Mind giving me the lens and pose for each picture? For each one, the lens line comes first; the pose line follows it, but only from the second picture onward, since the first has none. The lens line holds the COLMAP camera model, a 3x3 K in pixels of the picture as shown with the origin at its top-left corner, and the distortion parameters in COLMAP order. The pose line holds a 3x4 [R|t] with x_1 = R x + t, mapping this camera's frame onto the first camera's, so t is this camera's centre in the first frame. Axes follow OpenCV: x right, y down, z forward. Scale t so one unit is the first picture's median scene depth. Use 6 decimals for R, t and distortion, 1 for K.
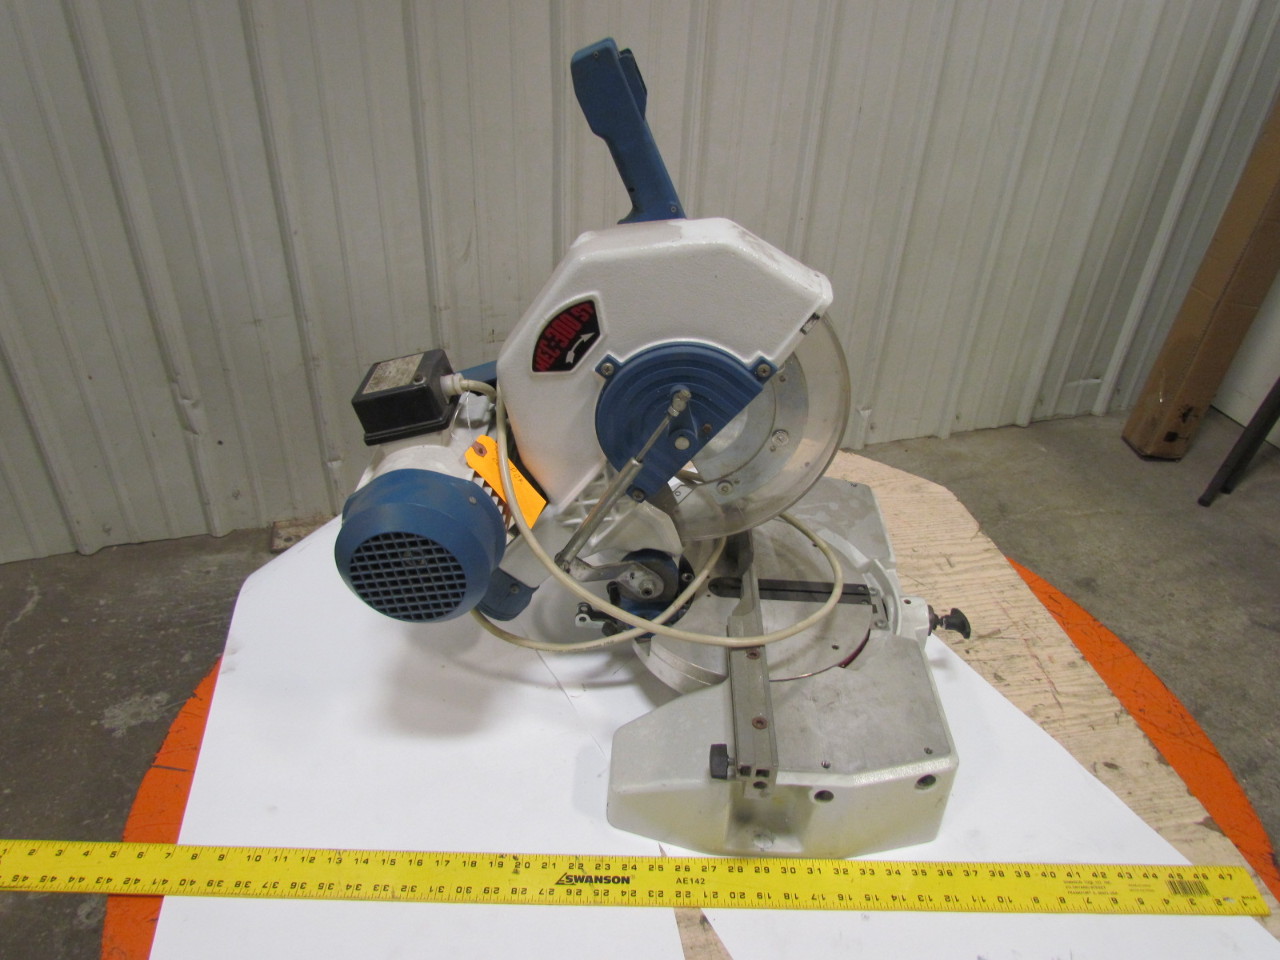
lens RADIAL K [[910.5, 0, 653.6], [0, 910.5, 477.9], [0, 0, 1]] dist [-0.019808, -0.001439]
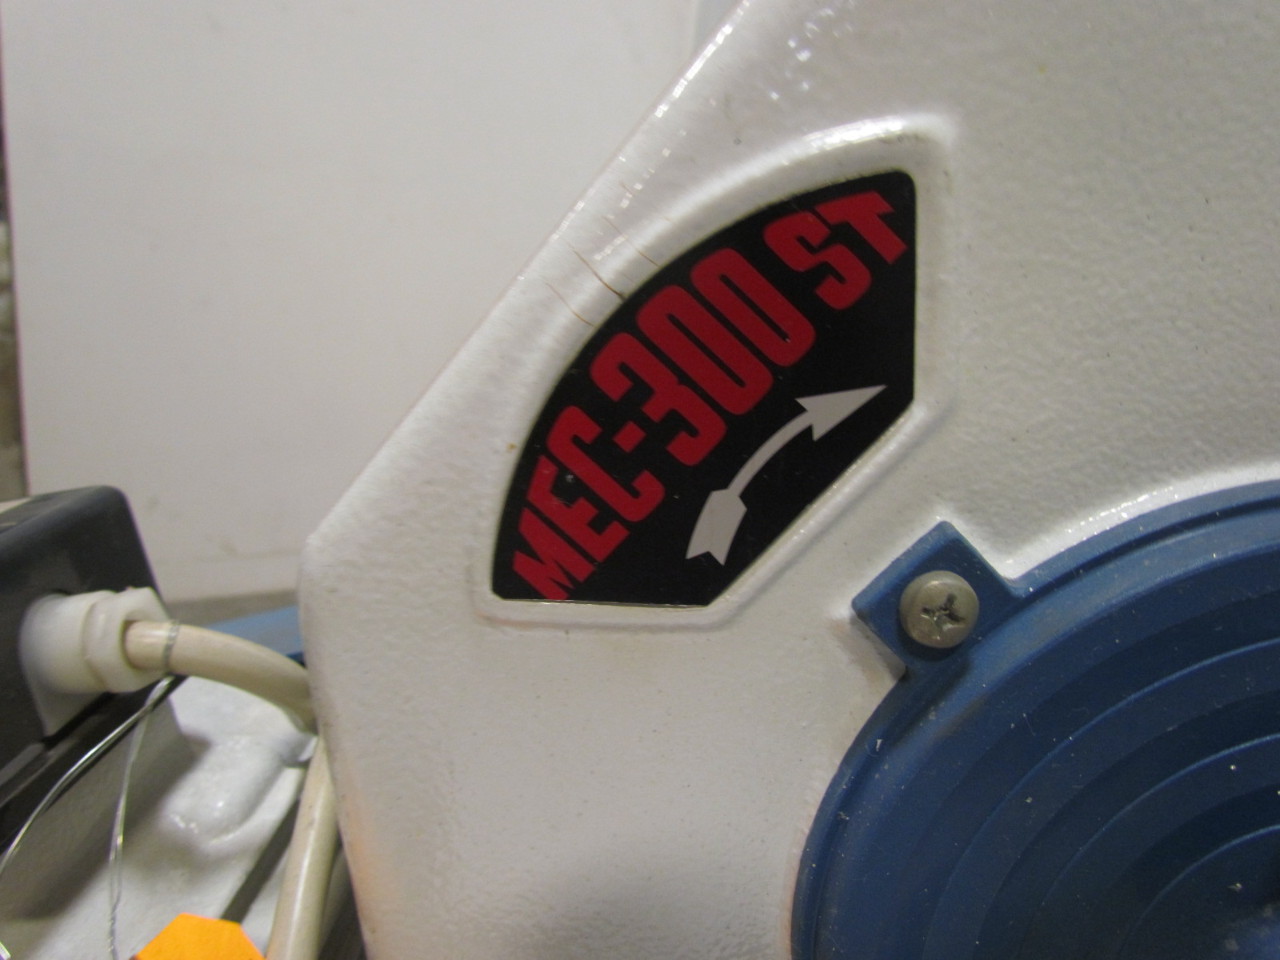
lens RADIAL K [[910.5, 0, 653.6], [0, 910.5, 477.9], [0, 0, 1]] dist [-0.019808, -0.001439]
pose [[0.996940, 0.077696, 0.008657, -0.107404], [-0.071087, 0.947032, -0.313173, -0.087267], [-0.032531, 0.311599, 0.949657, 0.843567]]
